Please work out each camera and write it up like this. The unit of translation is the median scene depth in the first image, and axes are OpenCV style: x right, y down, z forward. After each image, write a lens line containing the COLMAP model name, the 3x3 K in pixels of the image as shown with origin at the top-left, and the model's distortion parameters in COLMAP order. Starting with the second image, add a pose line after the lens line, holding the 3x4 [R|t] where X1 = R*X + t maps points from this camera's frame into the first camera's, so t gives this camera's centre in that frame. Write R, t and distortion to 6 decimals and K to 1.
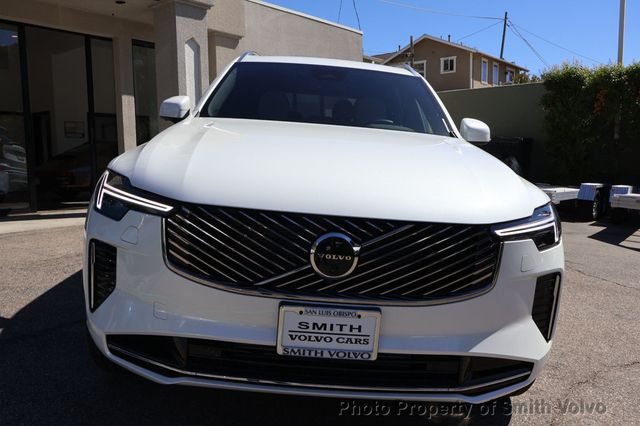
lens RADIAL K [[543.2, 0, 320.5], [0, 543.2, 214.4], [0, 0, 1]] dist [-0.007147, 0.041957]
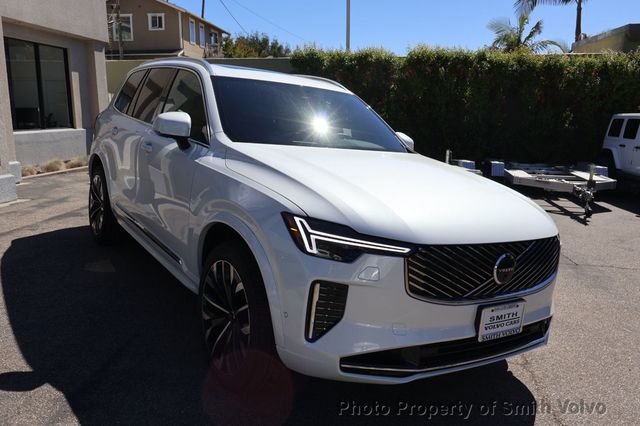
lens RADIAL K [[543.2, 0, 315.7], [0, 543.2, 216.4], [0, 0, 1]] dist [-0.007147, 0.041957]
pose [[0.841176, -0.093556, 0.532607, -0.265729], [0.044842, 0.993596, 0.103711, -0.054442], [-0.538899, -0.063356, 0.839984, 0.010285]]
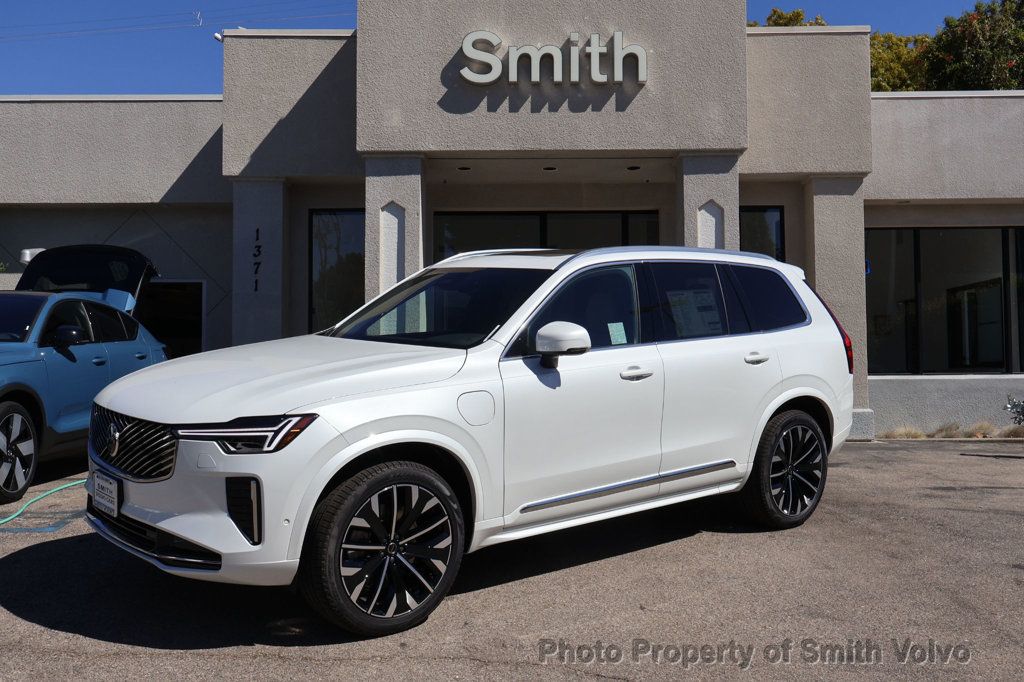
lens RADIAL K [[991.5, 0, 512.5], [0, 991.5, 335.6], [0, 0, 1]] dist [0.031946, 0.000000]
pose [[0.619209, -0.019429, -0.784986, 0.623449], [-0.087560, 0.991751, -0.093614, -0.009381], [0.780329, 0.126700, 0.612400, 0.039352]]
